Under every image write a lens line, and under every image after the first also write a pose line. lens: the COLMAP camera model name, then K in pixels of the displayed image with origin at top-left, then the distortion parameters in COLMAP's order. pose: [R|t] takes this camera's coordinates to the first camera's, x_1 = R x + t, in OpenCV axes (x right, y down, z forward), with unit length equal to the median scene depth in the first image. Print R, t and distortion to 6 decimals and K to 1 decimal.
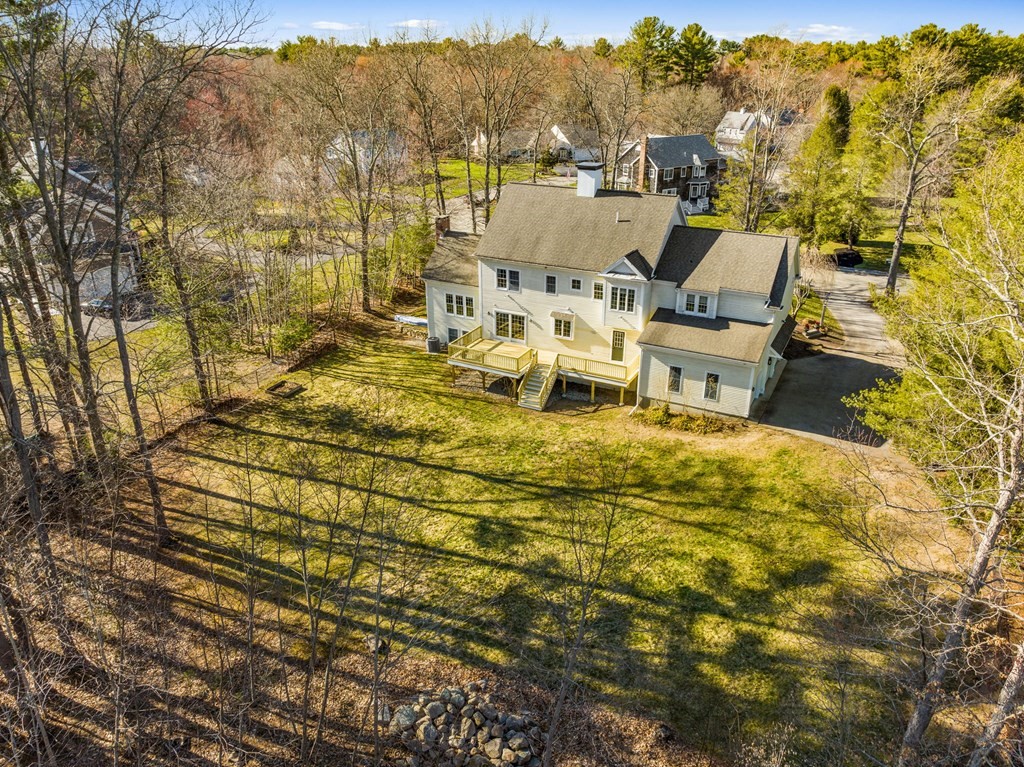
lens RADIAL K [[719.2, 0, 513.3], [0, 719.2, 381.6], [0, 0, 1]] dist [-0.035622, -0.006206]
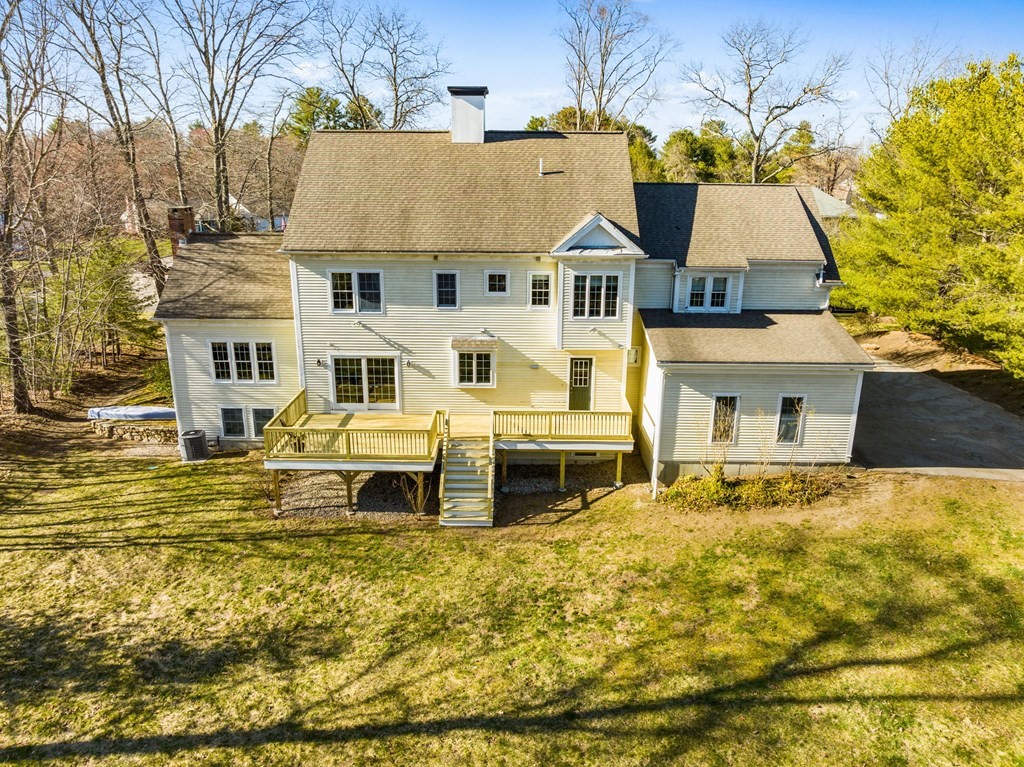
lens RADIAL K [[719.2, 0, 511.0], [0, 719.2, 384.8], [0, 0, 1]] dist [-0.035622, -0.006206]
pose [[0.889725, -0.122721, 0.439693, -0.150151], [0.178717, 0.979946, -0.088126, -0.009190], [-0.420060, 0.156988, 0.893814, 0.509794]]
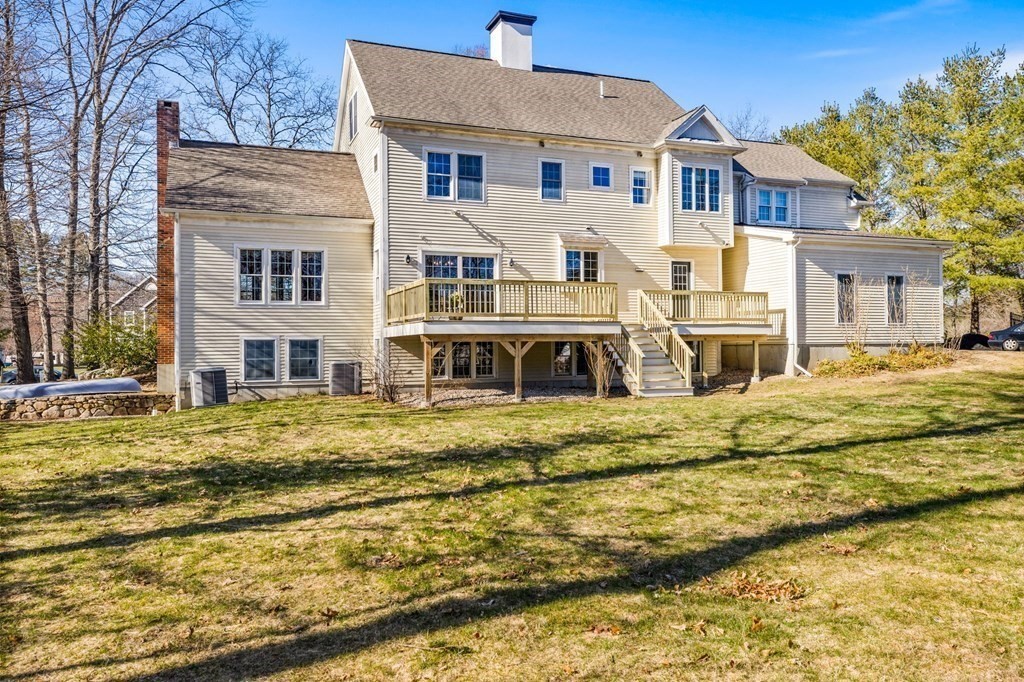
lens RADIAL K [[735.9, 0, 511.5], [0, 735.9, 338.6], [0, 0, 1]] dist [-0.006575, 0.003757]
pose [[0.658586, 0.002111, 0.752502, -0.341581], [0.311975, 0.909242, -0.275590, 0.092044], [-0.684789, 0.416262, 0.598156, 0.764875]]
